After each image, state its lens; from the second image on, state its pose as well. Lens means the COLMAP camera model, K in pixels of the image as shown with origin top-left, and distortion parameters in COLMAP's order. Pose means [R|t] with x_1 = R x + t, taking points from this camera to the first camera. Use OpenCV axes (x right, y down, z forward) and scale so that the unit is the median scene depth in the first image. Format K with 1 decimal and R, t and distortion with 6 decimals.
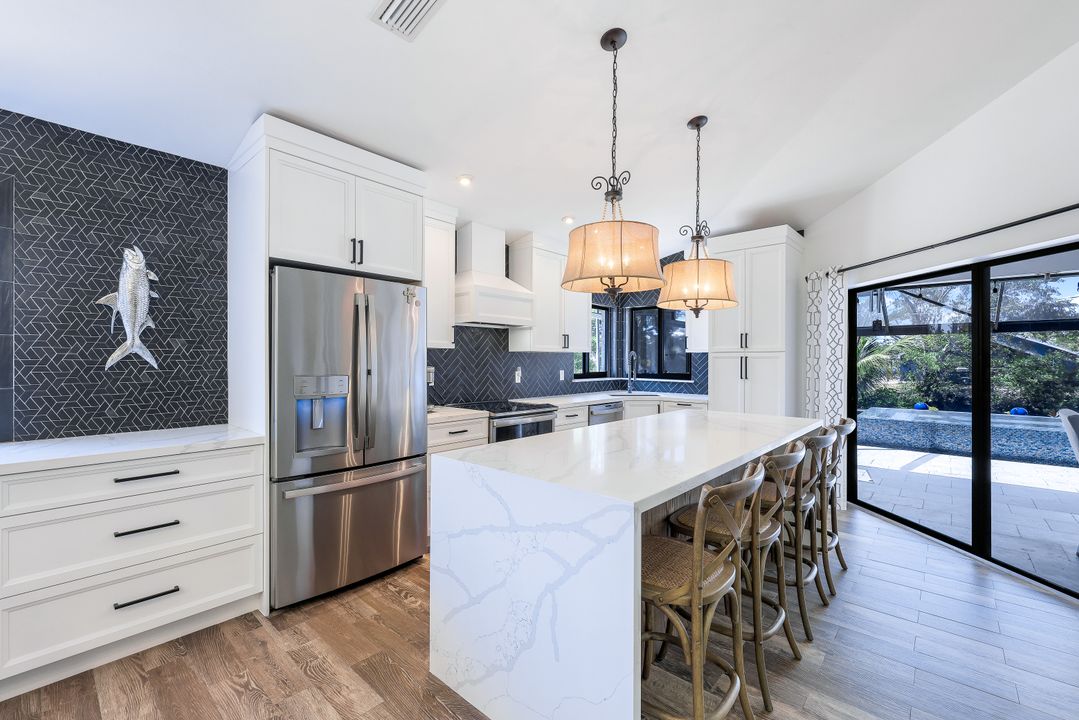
lens RADIAL K [[458.8, 0, 536.9], [0, 458.8, 362.0], [0, 0, 1]] dist [-0.000652, -0.000094]
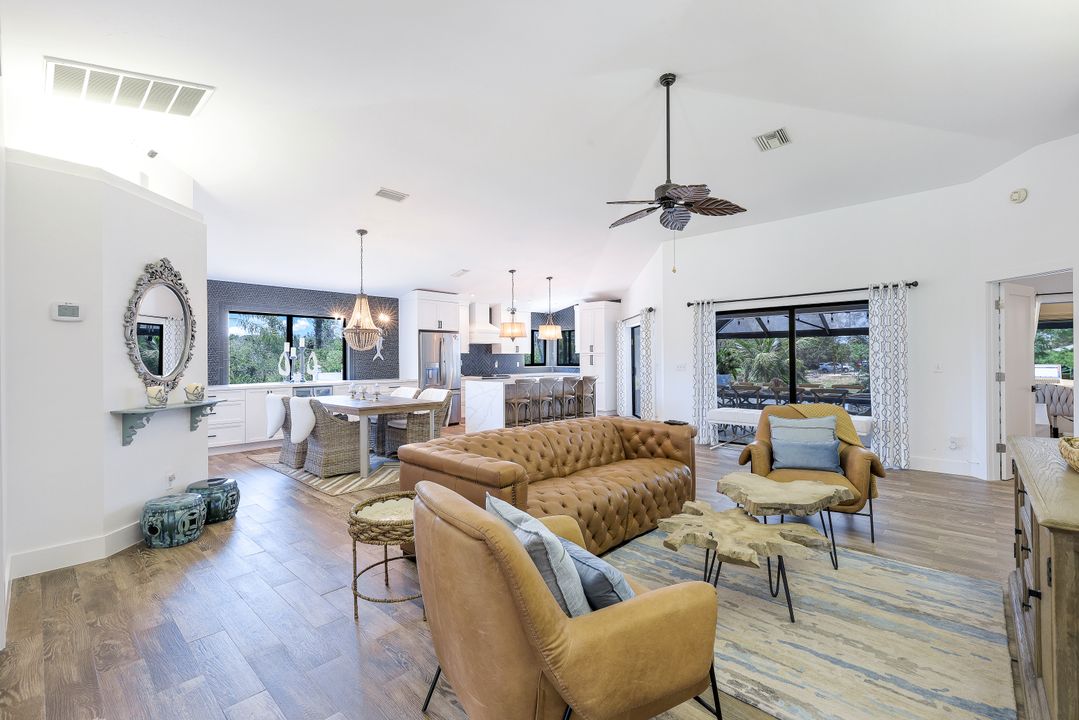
lens RADIAL K [[474.4, 0, 538.7], [0, 474.4, 355.3], [0, 0, 1]] dist [0.001940, 0.000418]
pose [[0.999832, -0.007601, -0.016692, 0.276349], [0.007468, 0.999940, -0.008010, 0.007153], [0.016752, 0.007884, 0.999829, -1.793515]]
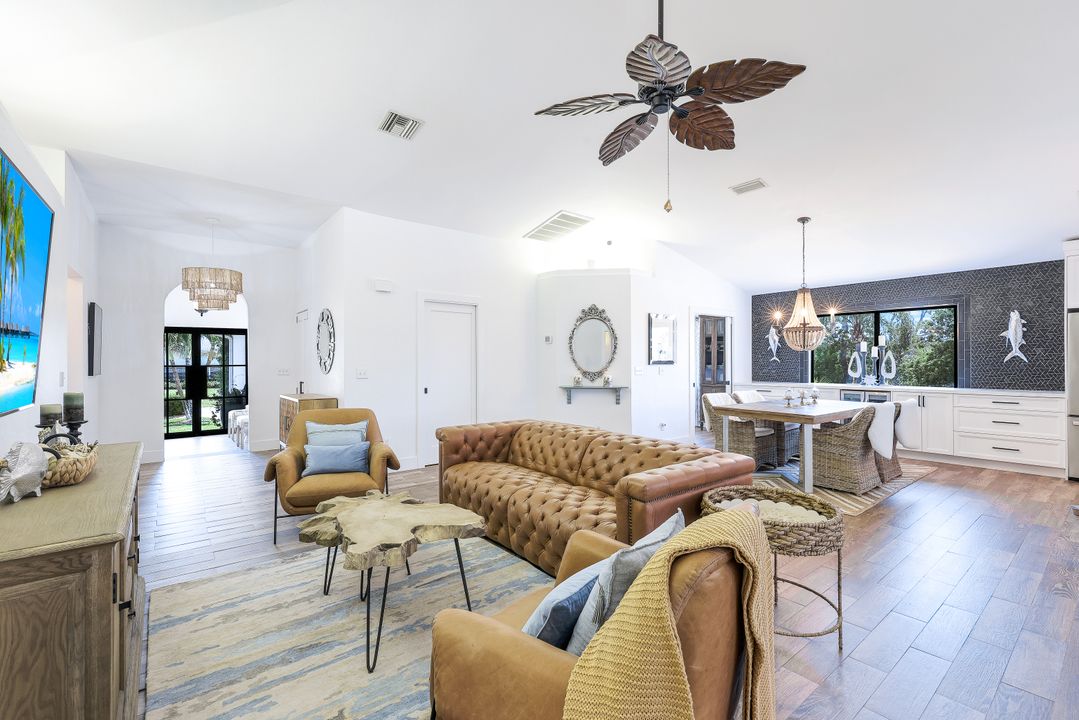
lens RADIAL K [[468.9, 0, 538.0], [0, 468.9, 362.1], [0, 0, 1]] dist [-0.002151, -0.000336]
pose [[-0.168874, -0.001007, -0.985637, 1.281061], [0.001911, 0.999997, -0.001349, 0.008549], [0.985636, -0.002112, -0.168871, -0.677495]]
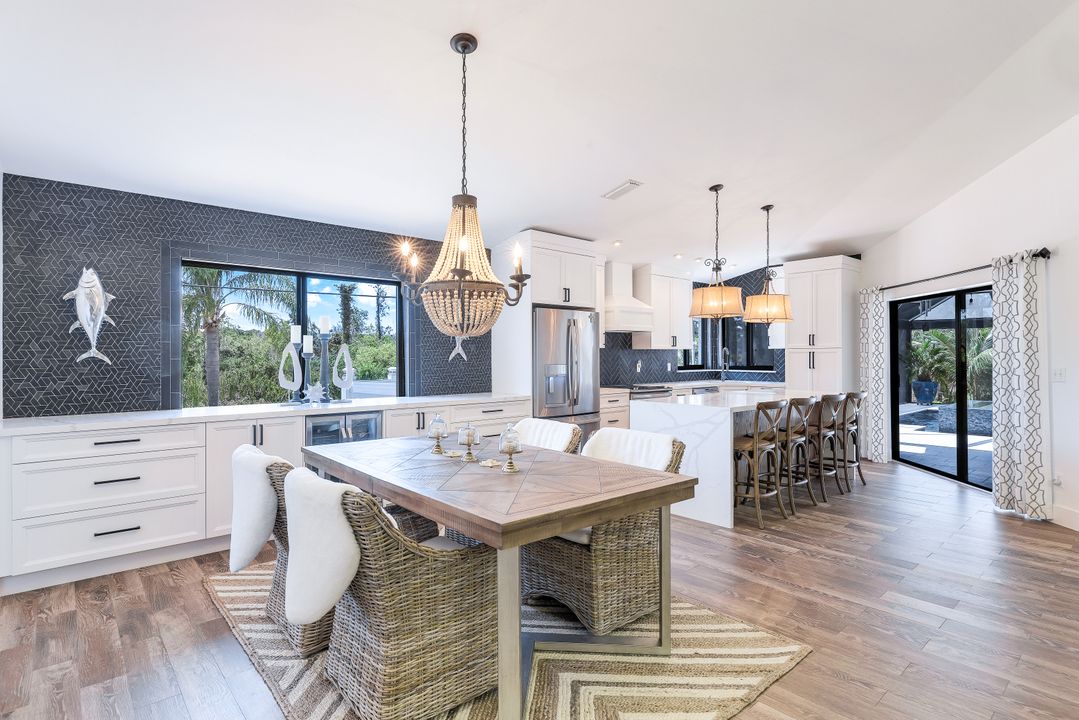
lens RADIAL K [[551.1, 0, 539.8], [0, 551.1, 353.3], [0, 0, 1]] dist [0.003897, 0.000236]
pose [[0.993699, -0.006371, -0.111905, -0.197380], [0.005471, 0.999950, -0.008341, 0.002105], [0.111952, 0.007677, 0.993684, -0.864257]]
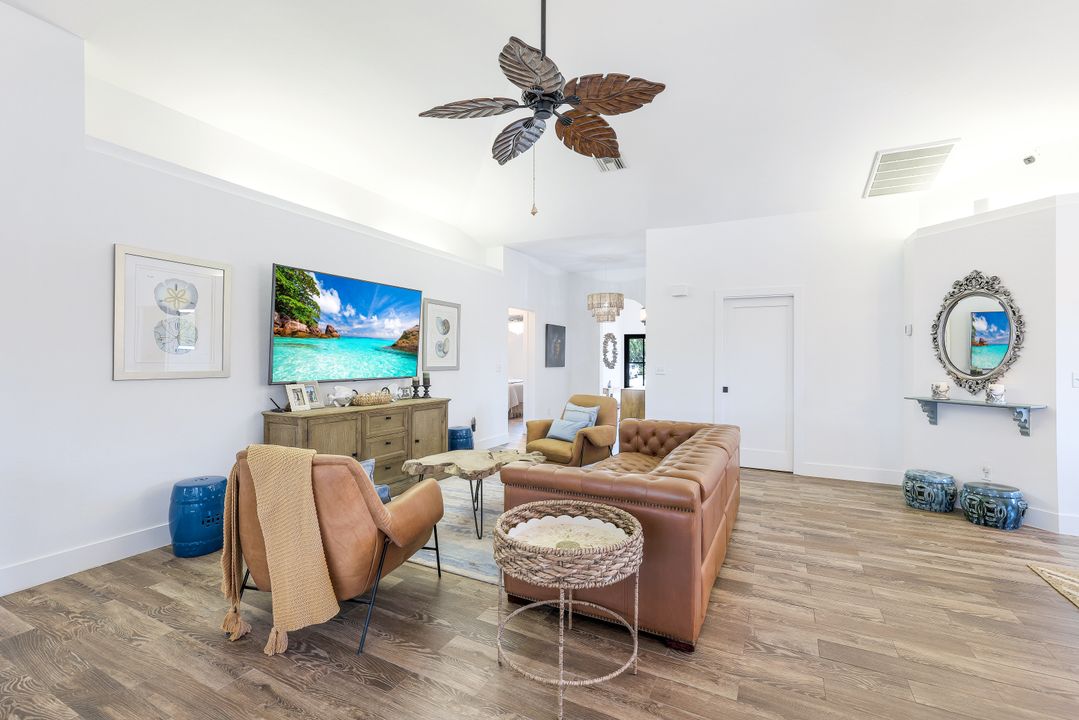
lens RADIAL K [[468.9, 0, 538.0], [0, 468.9, 362.1], [0, 0, 1]] dist [-0.002151, -0.000336]
pose [[-0.965924, -0.006079, -0.258753, 0.771551], [-0.007695, 0.999957, 0.005234, 0.006800], [0.258710, 0.007046, -0.965929, 0.059436]]
